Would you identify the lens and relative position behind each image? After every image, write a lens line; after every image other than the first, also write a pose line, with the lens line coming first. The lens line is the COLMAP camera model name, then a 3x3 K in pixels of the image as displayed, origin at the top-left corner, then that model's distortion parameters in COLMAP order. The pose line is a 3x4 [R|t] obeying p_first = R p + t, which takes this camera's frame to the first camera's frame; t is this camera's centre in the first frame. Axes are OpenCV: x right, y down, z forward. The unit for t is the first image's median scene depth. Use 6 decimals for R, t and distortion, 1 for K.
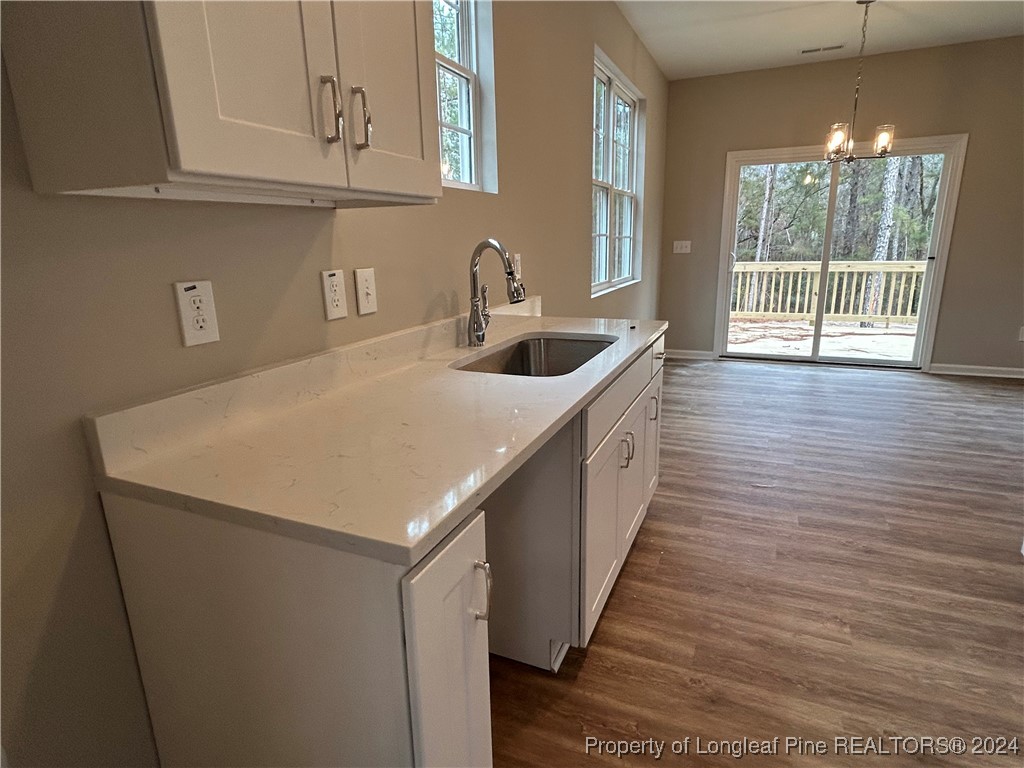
lens RADIAL K [[569.6, 0, 510.6], [0, 569.6, 385.2], [0, 0, 1]] dist [-0.000115, 0.000846]
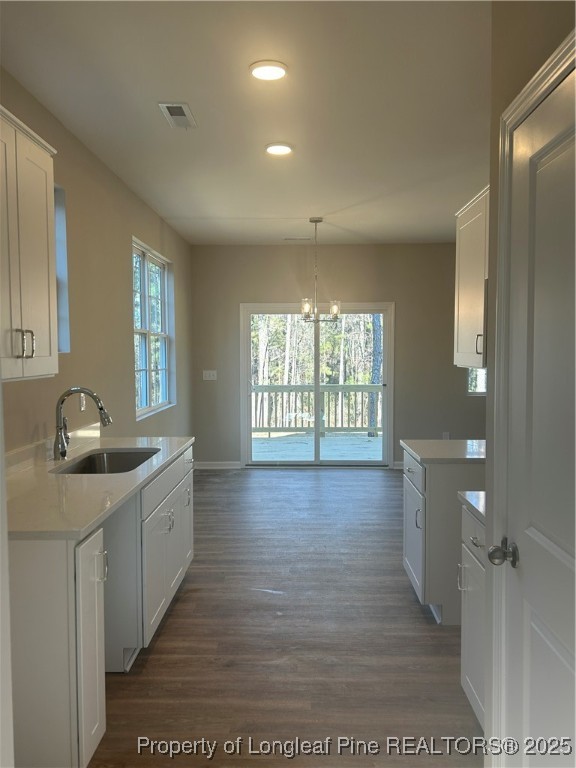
lens RADIAL K [[619.9, 0, 293.0], [0, 619.9, 388.2], [0, 0, 1]] dist [0.025092, -0.009106]
pose [[0.920030, -0.005490, 0.391810, -0.112820], [0.080745, 0.981099, -0.175853, 0.065058], [-0.383439, 0.193426, 0.903084, -0.562139]]
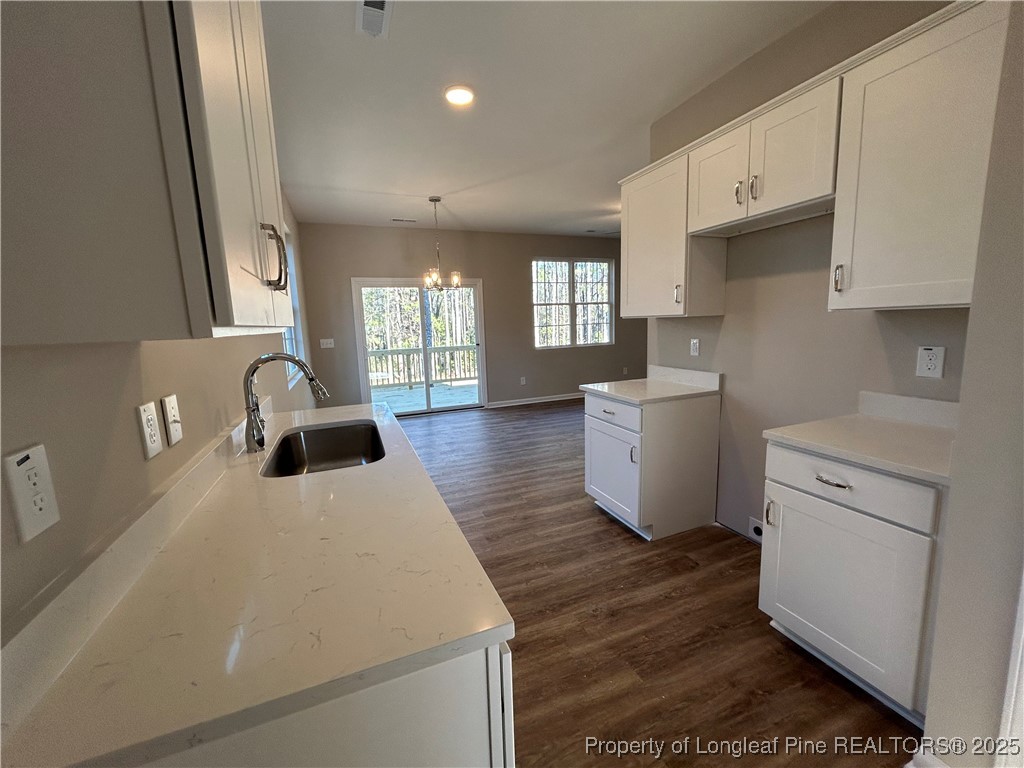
lens RADIAL K [[414.1, 0, 518.9], [0, 414.1, 381.8], [0, 0, 1]] dist [-0.000185, 0.001550]
pose [[0.688664, -0.106718, 0.717184, -0.222253], [0.198953, 0.978958, -0.045372, -0.052962], [-0.697251, 0.173932, 0.695405, 0.079631]]
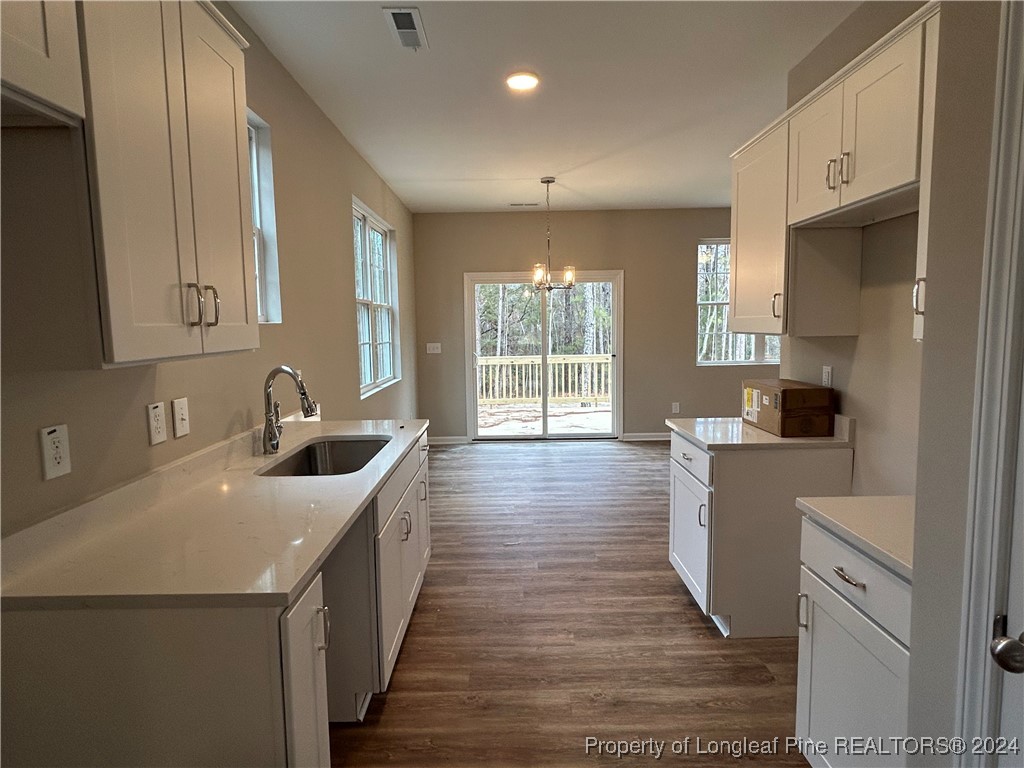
lens RADIAL K [[569.6, 0, 510.3], [0, 569.6, 378.3], [0, 0, 1]] dist [-0.000115, 0.000846]
pose [[0.913404, -0.032571, 0.405750, -0.068868], [0.098145, 0.985008, -0.141868, -0.005774], [-0.395046, 0.169405, 0.902907, -0.232517]]
